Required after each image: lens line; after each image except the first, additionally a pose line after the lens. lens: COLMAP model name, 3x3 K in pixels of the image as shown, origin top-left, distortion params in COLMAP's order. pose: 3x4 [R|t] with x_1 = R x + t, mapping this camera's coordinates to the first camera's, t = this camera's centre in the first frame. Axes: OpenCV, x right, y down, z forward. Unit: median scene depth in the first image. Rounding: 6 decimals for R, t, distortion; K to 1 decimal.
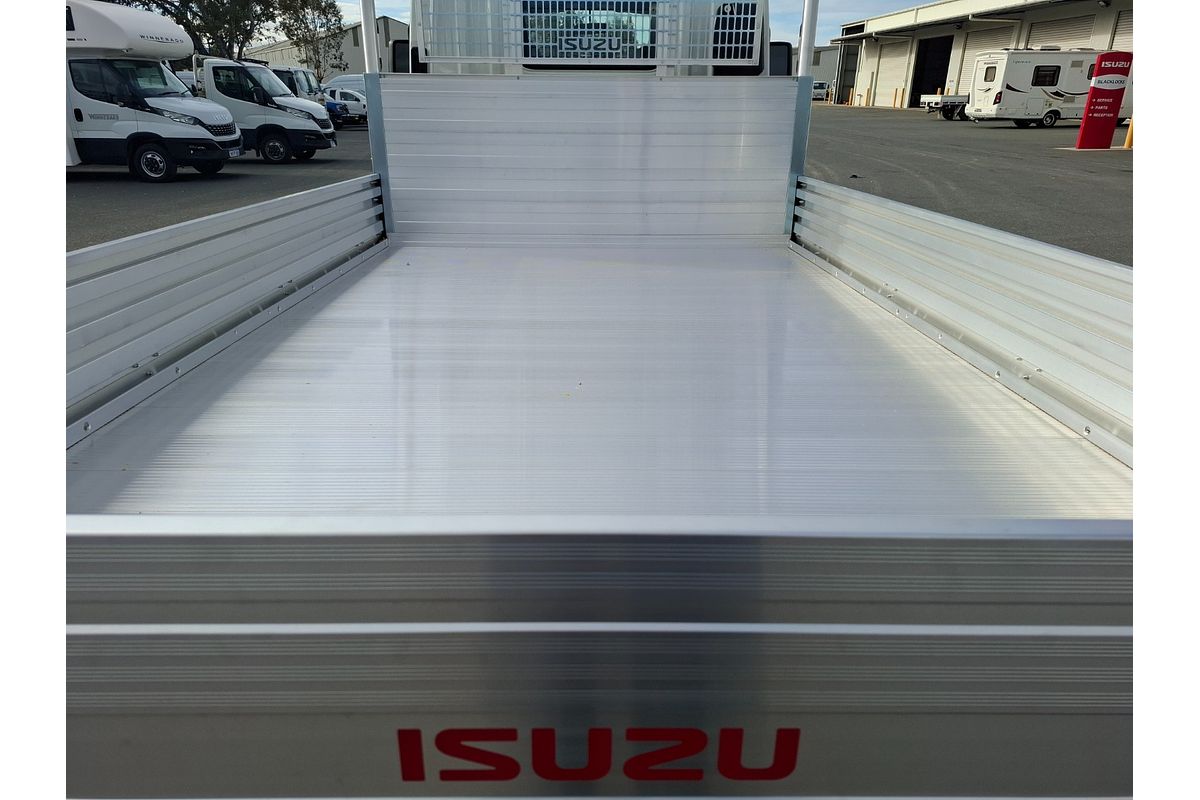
lens RADIAL K [[751.3, 0, 604.1], [0, 751.3, 399.1], [0, 0, 1]] dist [0.079544, -0.080624]
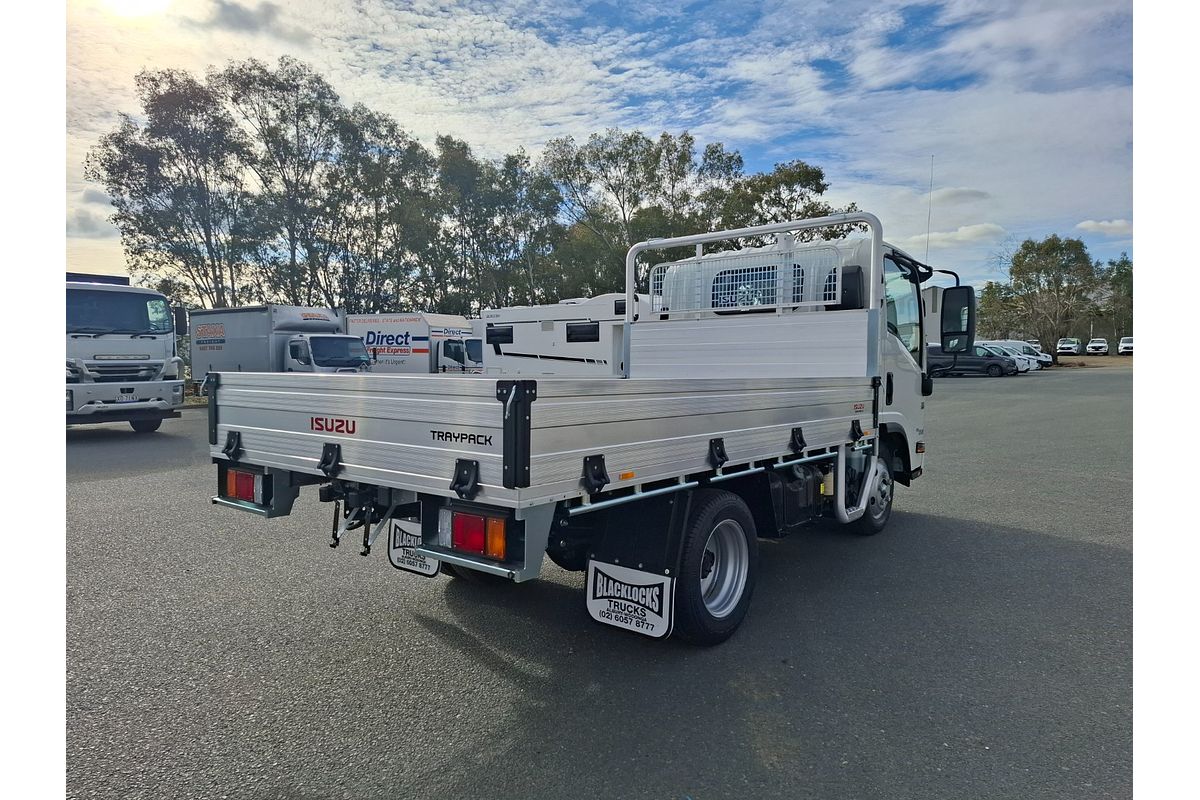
lens RADIAL K [[769.1, 0, 601.2], [0, 769.1, 368.5], [0, 0, 1]] dist [0.047474, -0.041917]
pose [[0.755930, -0.010216, -0.654572, 4.638701], [-0.228585, 0.932826, -0.278539, 1.124193], [0.613448, 0.360182, 0.702816, -1.616029]]
